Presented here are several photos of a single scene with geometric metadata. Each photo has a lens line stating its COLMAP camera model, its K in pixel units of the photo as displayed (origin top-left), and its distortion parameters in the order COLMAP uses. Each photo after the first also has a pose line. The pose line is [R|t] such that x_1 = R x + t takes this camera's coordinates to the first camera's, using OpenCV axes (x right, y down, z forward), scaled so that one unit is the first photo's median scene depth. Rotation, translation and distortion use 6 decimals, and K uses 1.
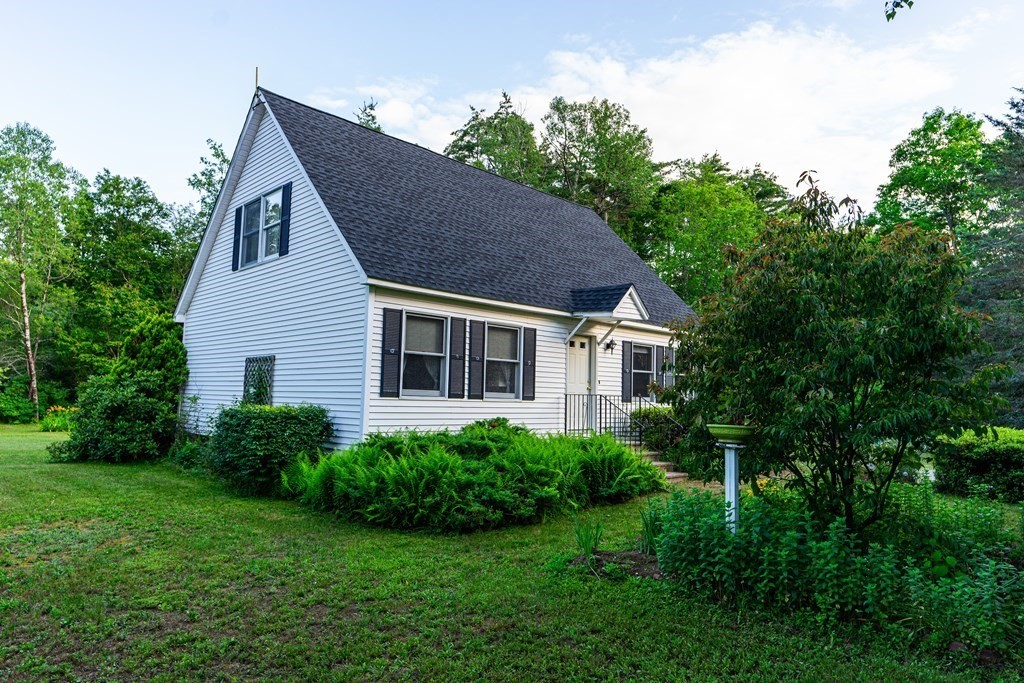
lens RADIAL K [[634.8, 0, 512.0], [0, 634.8, 341.5], [0, 0, 1]] dist [0.000318, 0.000118]
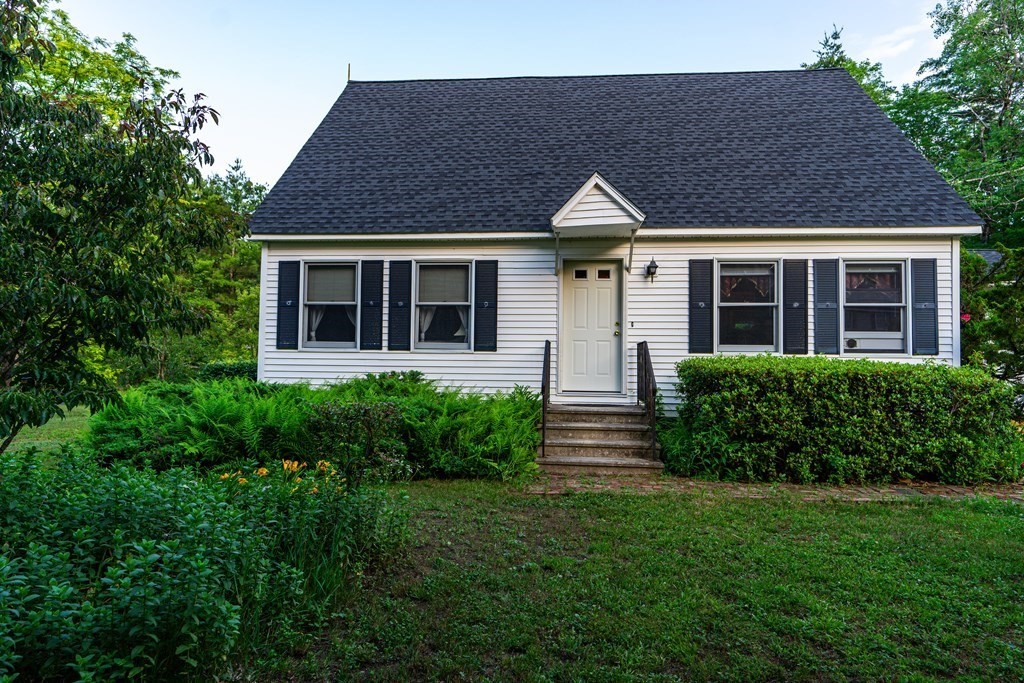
lens RADIAL K [[563.1, 0, 512.3], [0, 563.1, 358.6], [0, 0, 1]] dist [-0.002269, 0.000037]
pose [[0.652117, -0.008629, -0.758070, 0.598706], [0.074521, 0.995822, 0.052771, 0.068043], [0.754447, -0.090905, 0.650035, 0.568130]]
